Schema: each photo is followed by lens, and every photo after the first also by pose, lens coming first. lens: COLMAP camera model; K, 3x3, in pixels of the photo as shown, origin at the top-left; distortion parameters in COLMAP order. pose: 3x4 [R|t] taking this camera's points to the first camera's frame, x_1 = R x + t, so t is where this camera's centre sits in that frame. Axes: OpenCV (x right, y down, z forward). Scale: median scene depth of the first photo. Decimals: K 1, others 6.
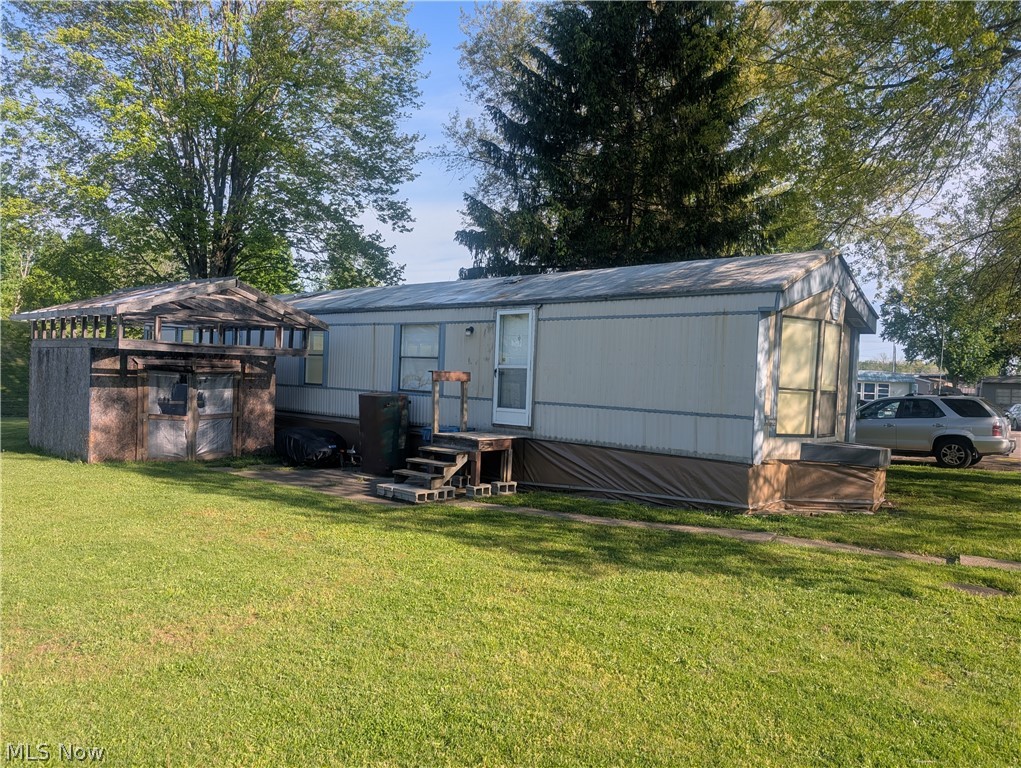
lens RADIAL K [[728.1, 0, 510.5], [0, 728.1, 384.0], [0, 0, 1]] dist [0.032726, -0.001476]
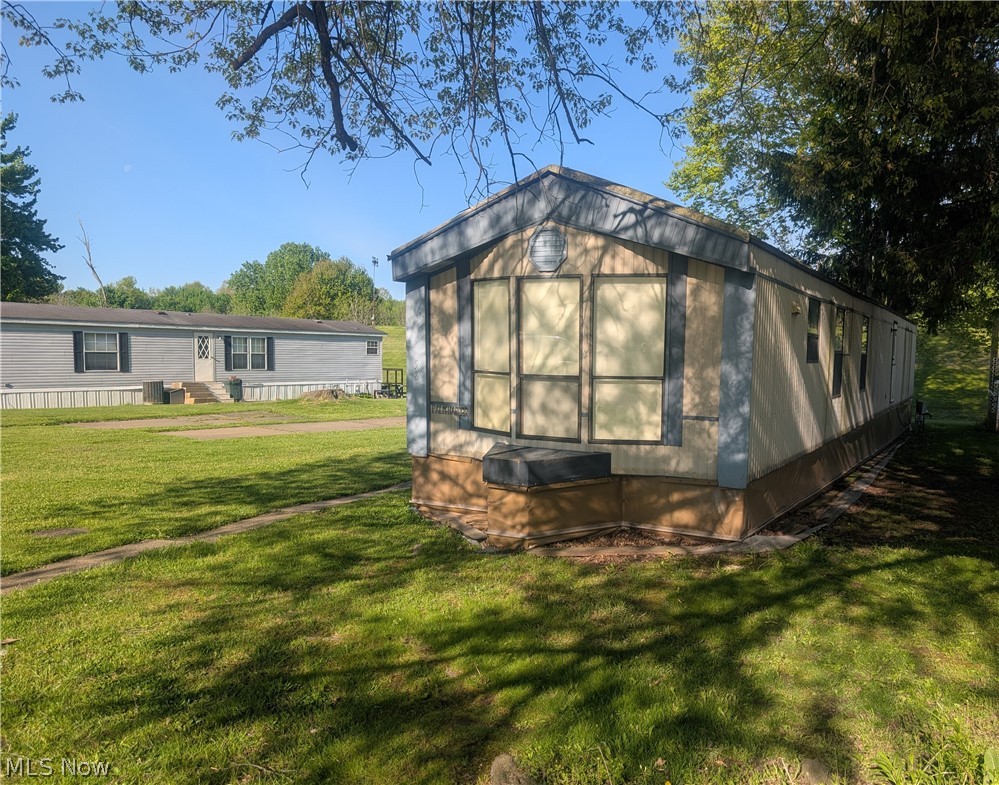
lens RADIAL K [[814.8, 0, 527.4], [0, 814.8, 394.2], [0, 0, 1]] dist [0.102409, -0.000387]
pose [[0.230039, 0.021103, -0.972952, 0.963980], [-0.019082, 0.999670, 0.017170, 0.012376], [0.972994, 0.014616, 0.230366, 0.649765]]
